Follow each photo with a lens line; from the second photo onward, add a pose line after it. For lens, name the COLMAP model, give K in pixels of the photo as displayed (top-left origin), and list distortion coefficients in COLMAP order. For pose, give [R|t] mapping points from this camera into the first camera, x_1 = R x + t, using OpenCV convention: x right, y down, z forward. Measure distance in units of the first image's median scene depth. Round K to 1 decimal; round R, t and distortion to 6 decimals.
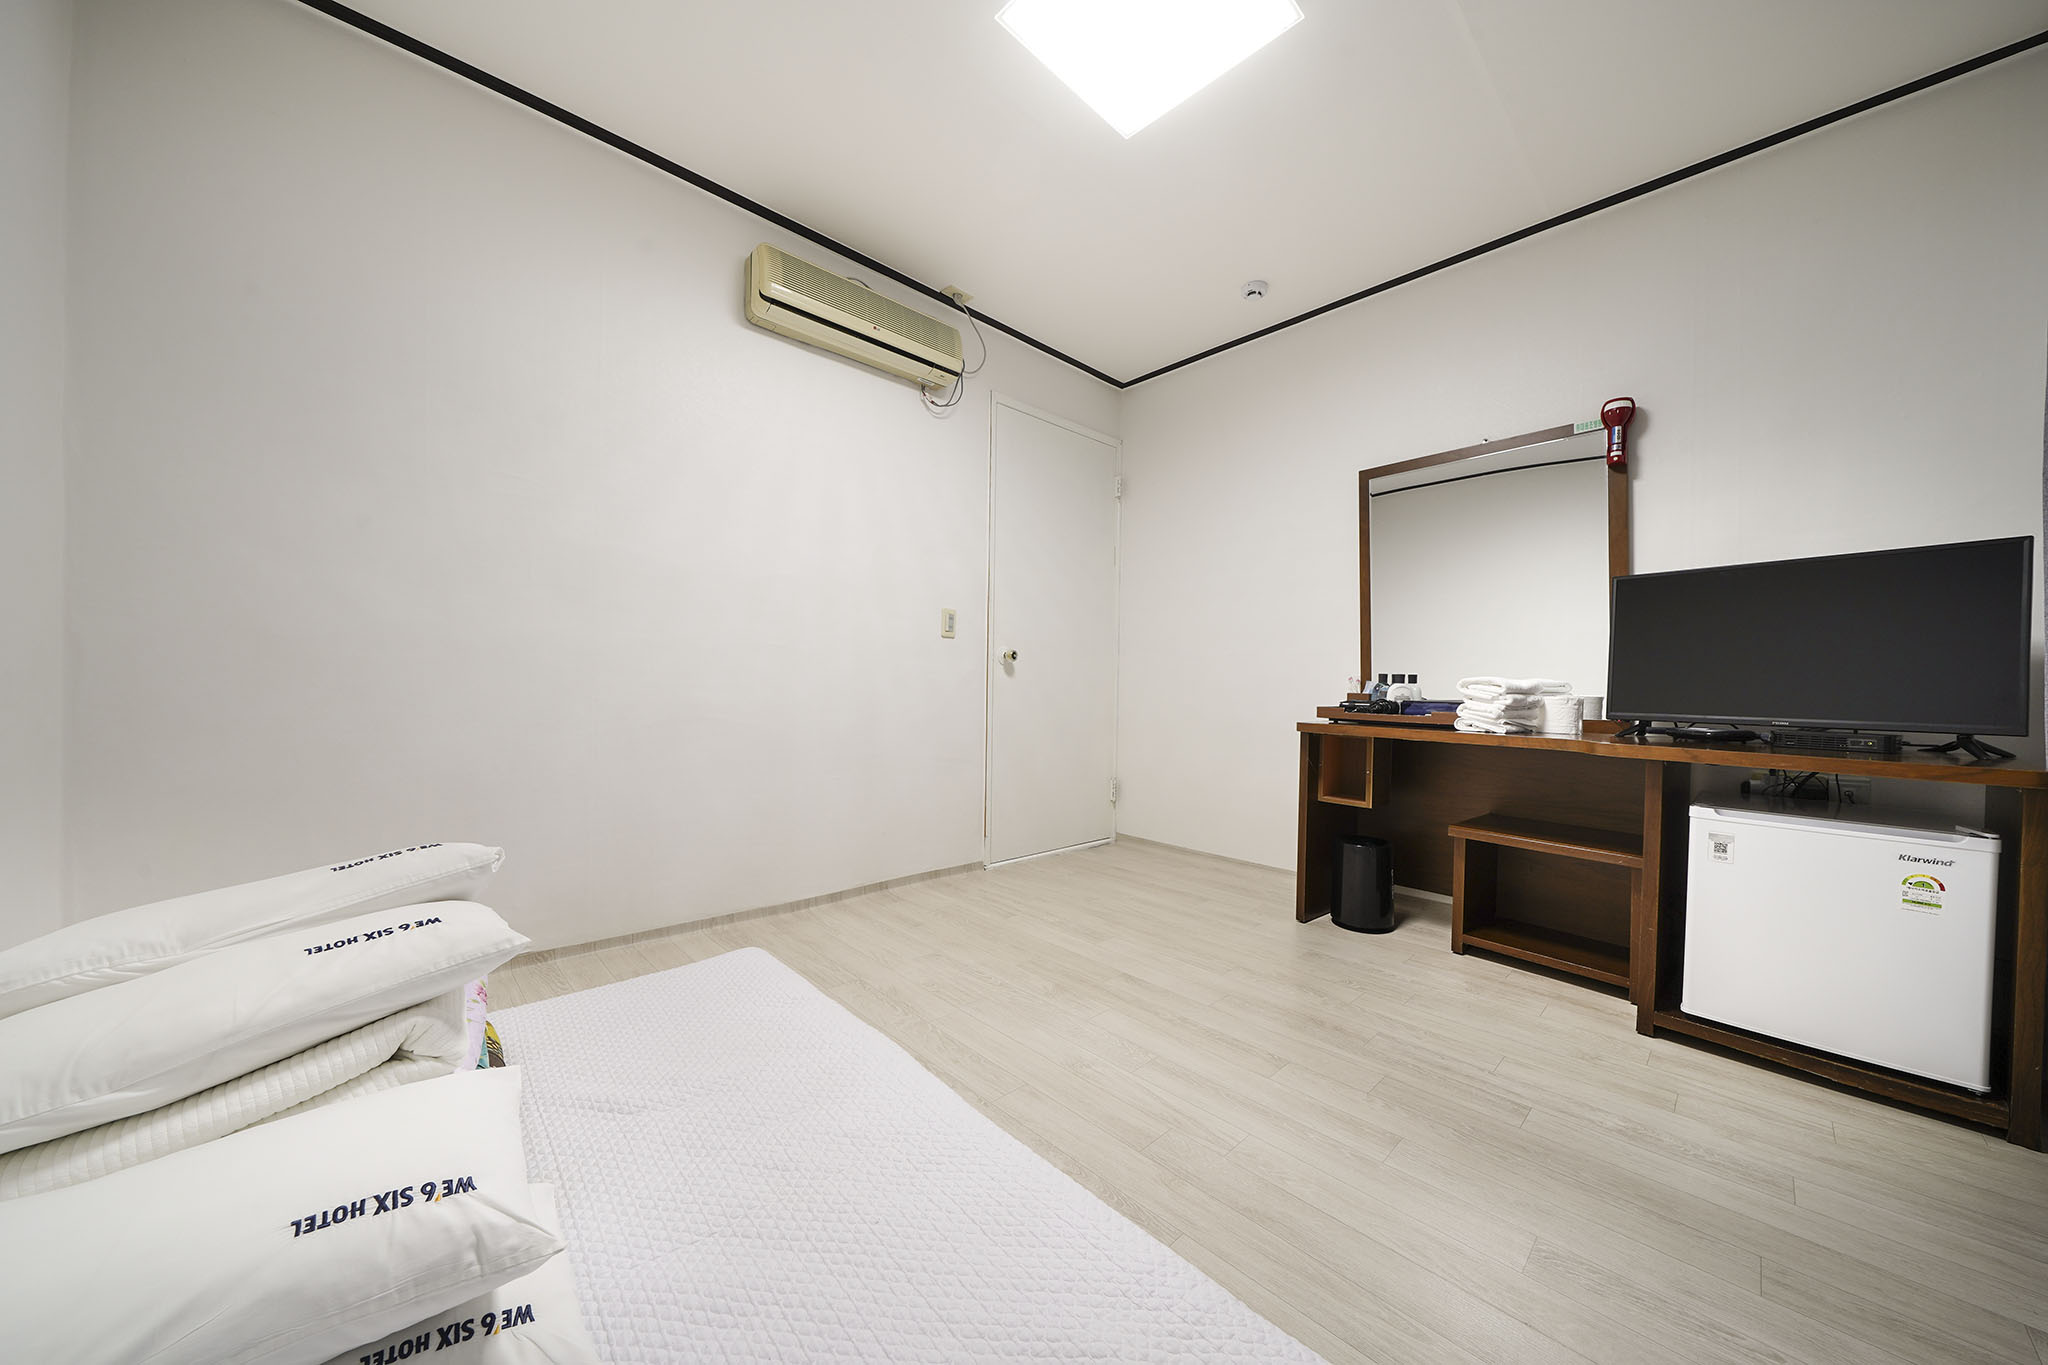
lens RADIAL K [[703.8, 0, 1024.0], [0, 703.8, 682.5], [0, 0, 1]] dist [0.000654, 0.000064]
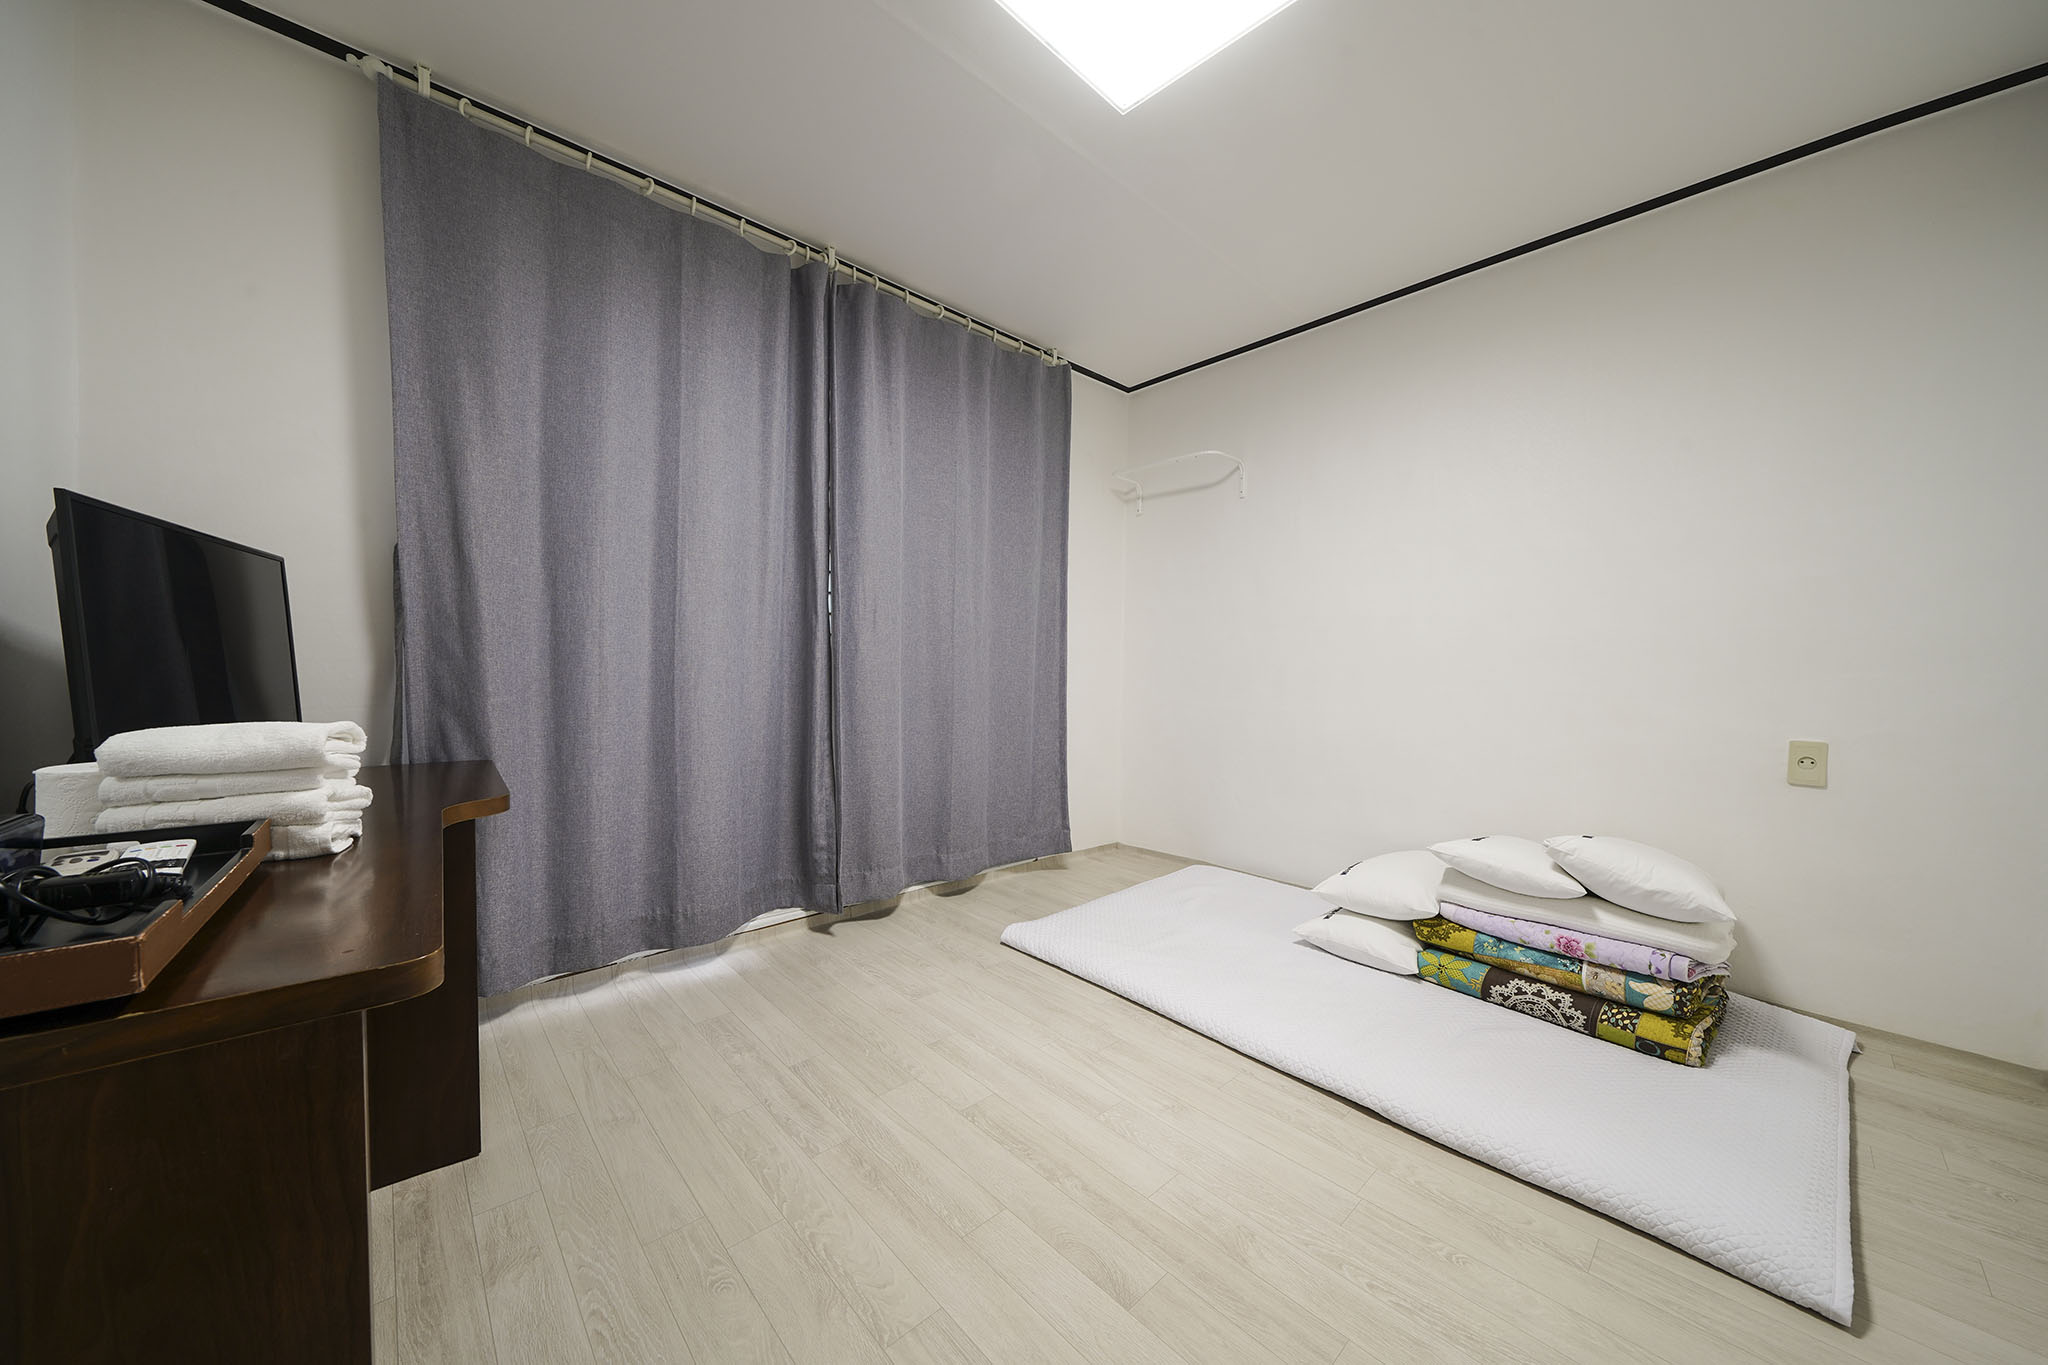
lens RADIAL K [[703.8, 0, 1024.0], [0, 703.8, 682.5], [0, 0, 1]] dist [0.000654, 0.000064]
pose [[-0.999404, -0.031718, 0.013636, 0.193120], [-0.031505, 0.999383, 0.015537, -0.045554], [-0.014120, 0.015098, -0.999786, 1.282877]]
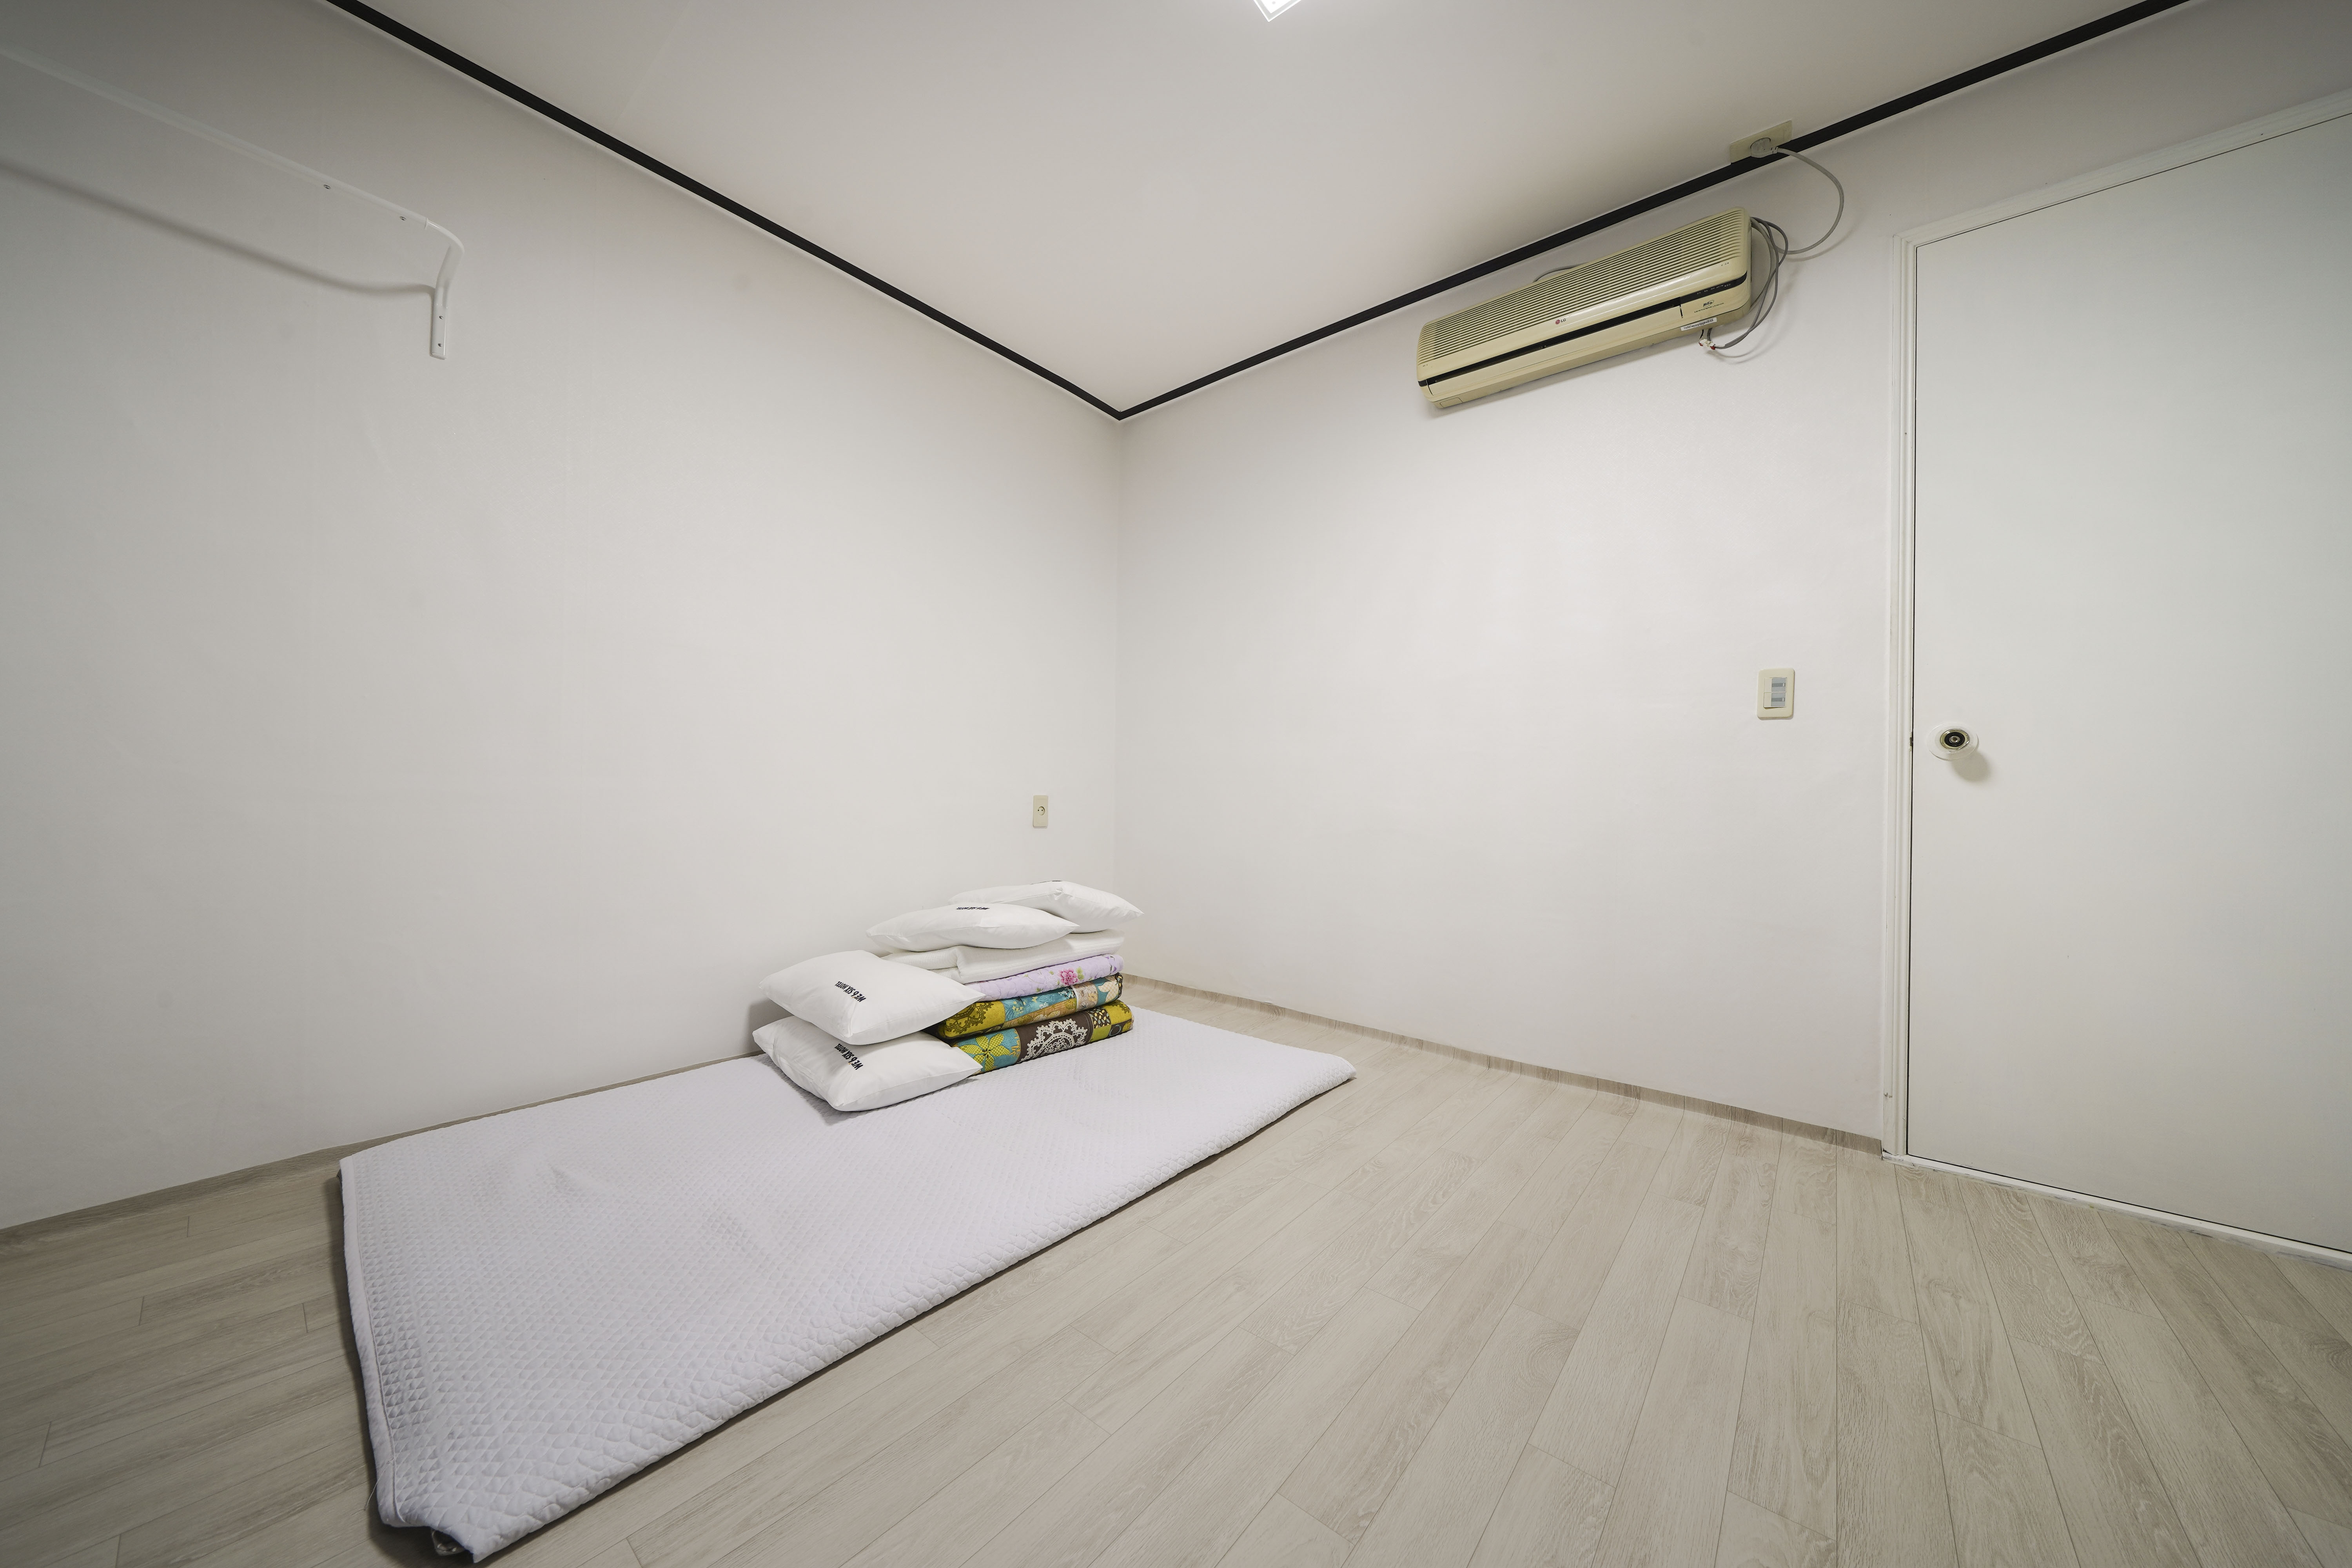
lens RADIAL K [[803.4, 0, 1165.5], [0, 803.4, 779.2], [0, 0, 1]] dist [0.001186, 0.000094]
pose [[0.115837, -0.028596, -0.992857, 0.612439], [-0.011567, 0.999479, -0.030136, 0.015902], [0.993201, 0.014975, 0.115446, 0.521090]]
